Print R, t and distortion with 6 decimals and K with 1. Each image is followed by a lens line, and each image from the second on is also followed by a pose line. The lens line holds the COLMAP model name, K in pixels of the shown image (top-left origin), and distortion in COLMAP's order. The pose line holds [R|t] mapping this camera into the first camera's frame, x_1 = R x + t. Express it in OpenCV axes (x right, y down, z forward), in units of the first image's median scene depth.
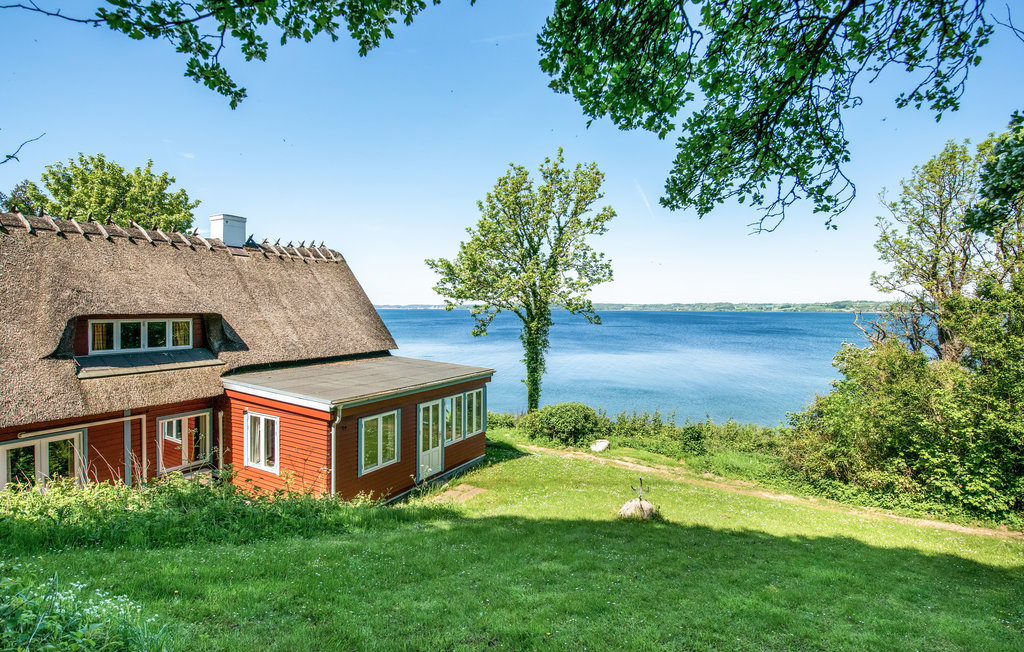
lens RADIAL K [[468.4, 0, 517.1], [0, 468.4, 322.2], [0, 0, 1]] dist [-0.005660, -0.000903]
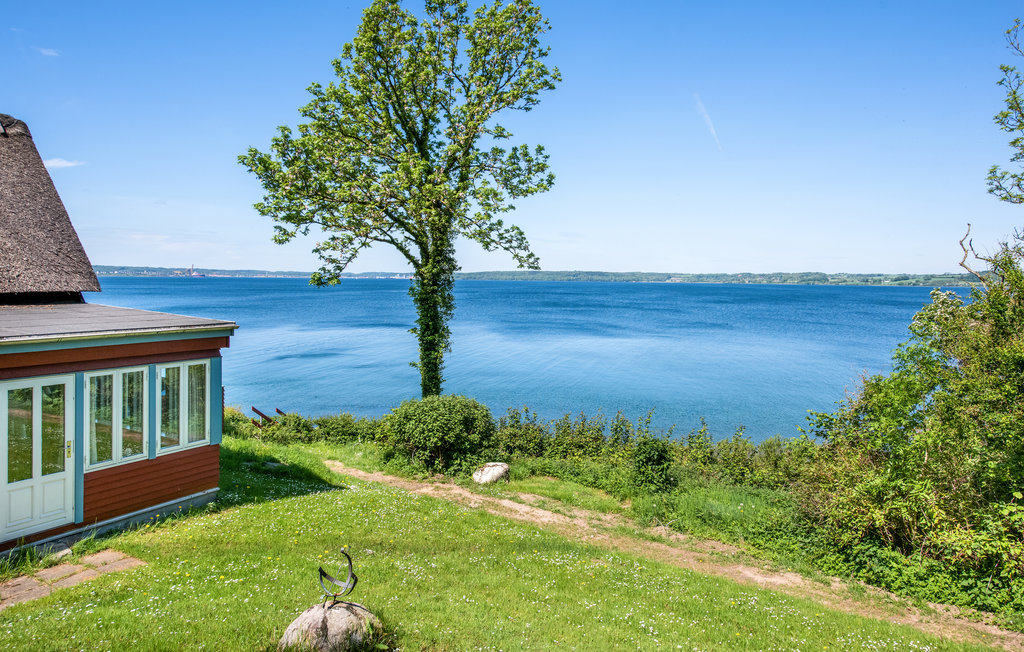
lens RADIAL K [[664.9, 0, 522.5], [0, 664.9, 303.8], [0, 0, 1]] dist [0.006549, 0.000749]
pose [[0.999965, 0.007673, 0.003352, 0.258002], [-0.007698, 0.999940, 0.007735, 0.070051], [-0.003292, -0.007761, 0.999964, 0.262441]]
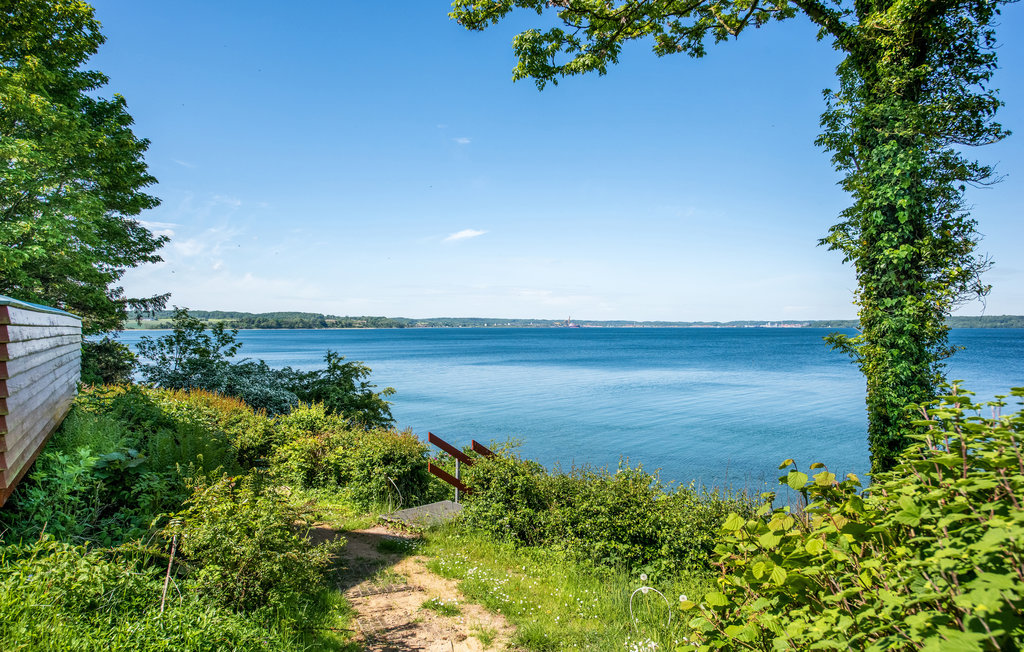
lens RADIAL K [[687.1, 0, 512.9], [0, 687.1, 323.2], [0, 0, 1]] dist [-0.000528, 0.000484]
pose [[0.858436, -0.004909, -0.512896, 0.253229], [-0.013032, 0.999423, -0.031378, 0.074057], [0.512754, 0.033620, 0.857877, 0.286526]]
